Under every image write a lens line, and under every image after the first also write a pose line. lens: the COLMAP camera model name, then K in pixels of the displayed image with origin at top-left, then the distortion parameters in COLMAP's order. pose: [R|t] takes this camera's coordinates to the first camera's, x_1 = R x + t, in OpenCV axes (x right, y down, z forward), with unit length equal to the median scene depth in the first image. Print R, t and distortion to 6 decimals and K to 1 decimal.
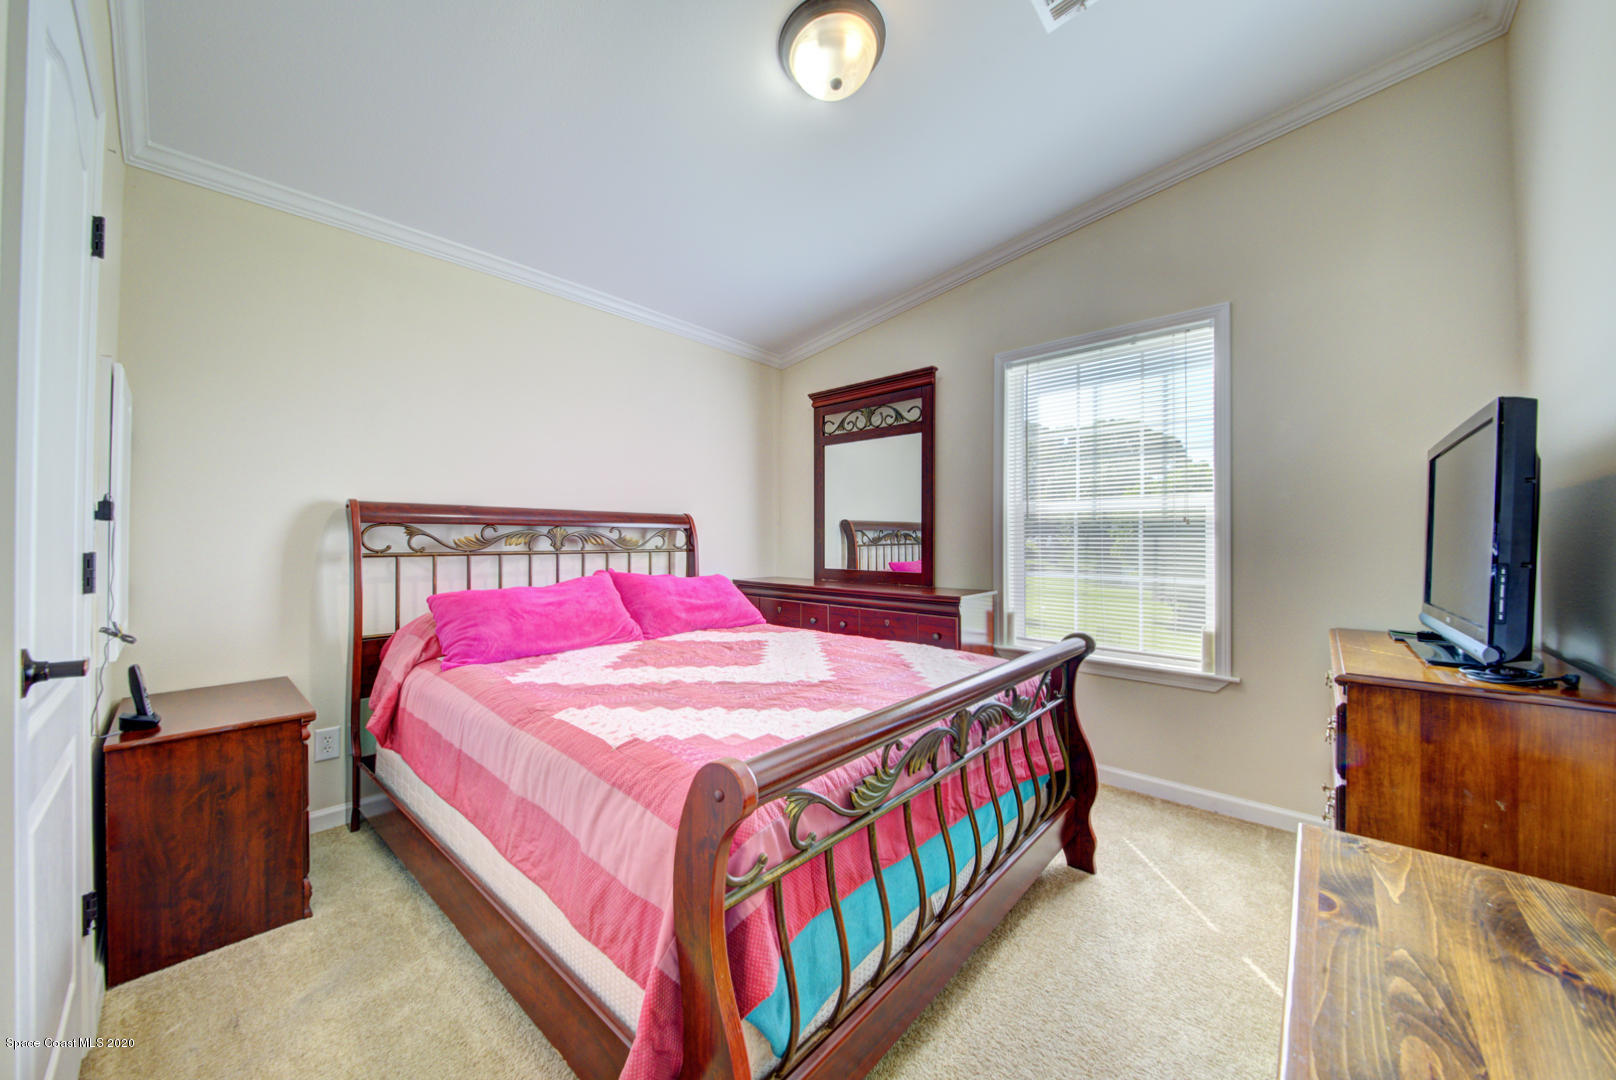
lens RADIAL K [[565.4, 0, 804.6], [0, 565.4, 544.1], [0, 0, 1]] dist [0.007036, -0.007319]
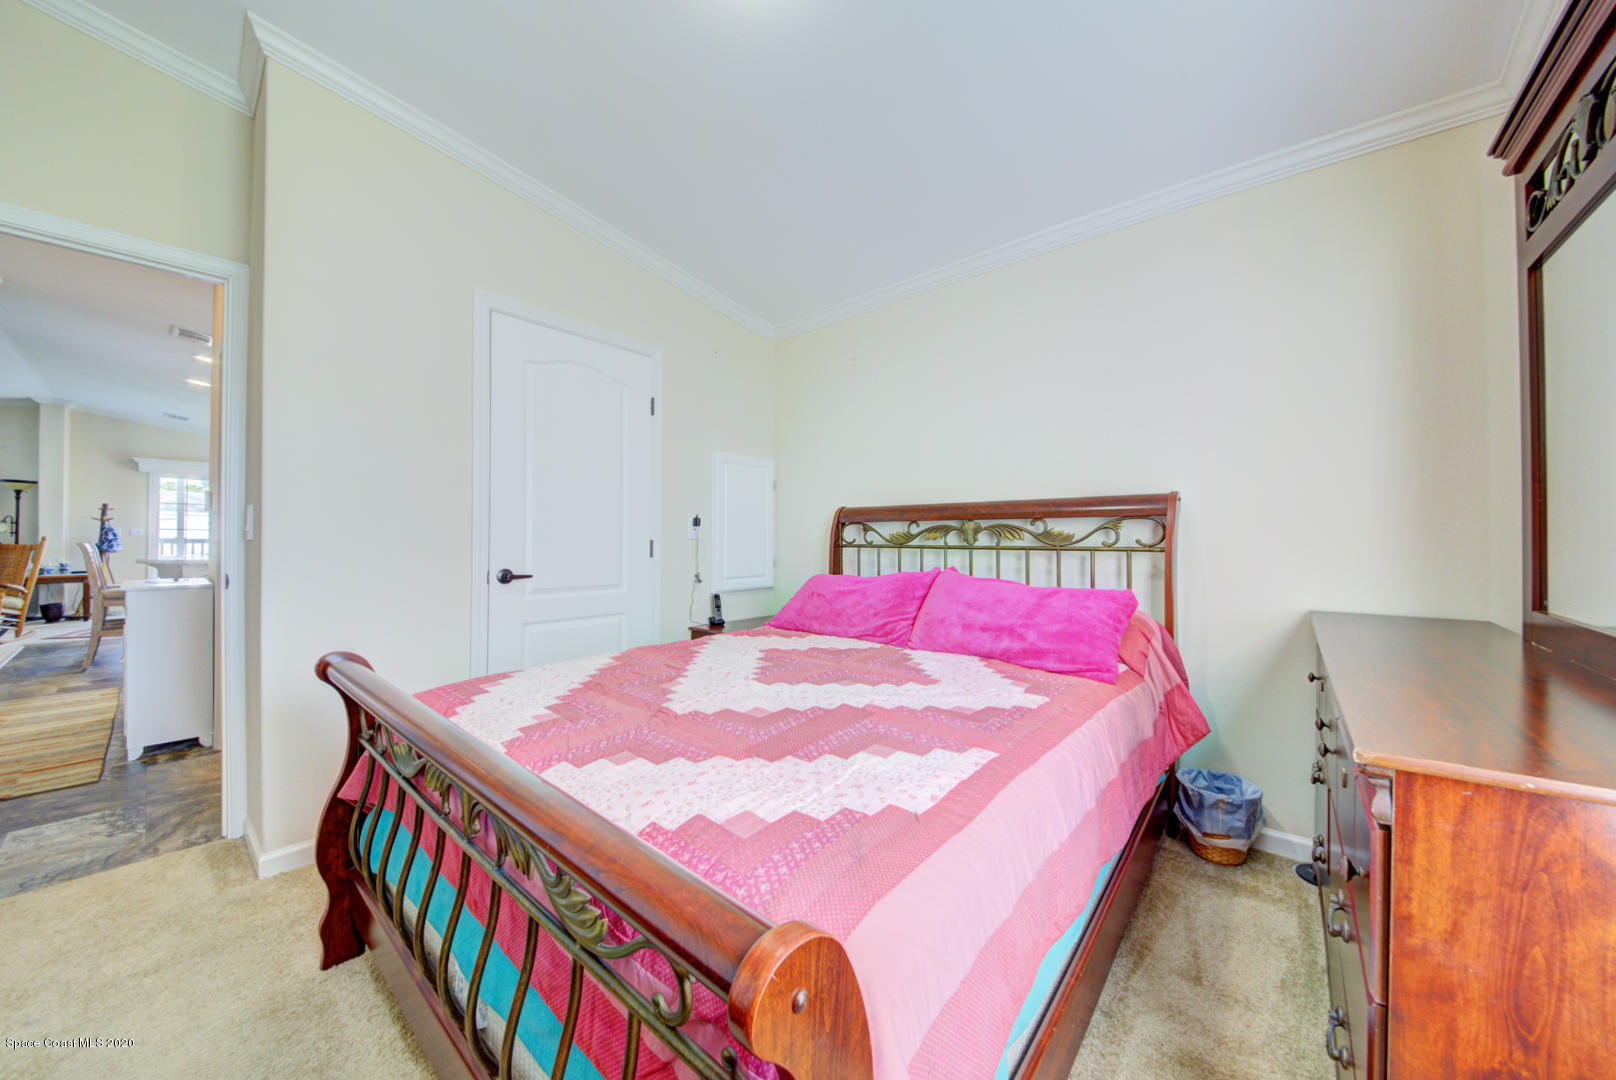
lens RADIAL K [[565.4, 0, 815.9], [0, 565.4, 535.1], [0, 0, 1]] dist [0.007036, -0.007319]
pose [[0.037910, 0.004462, -0.999271, 0.635674], [-0.003607, 0.999984, 0.004328, -0.012009], [0.999275, 0.003440, 0.037926, 0.833788]]
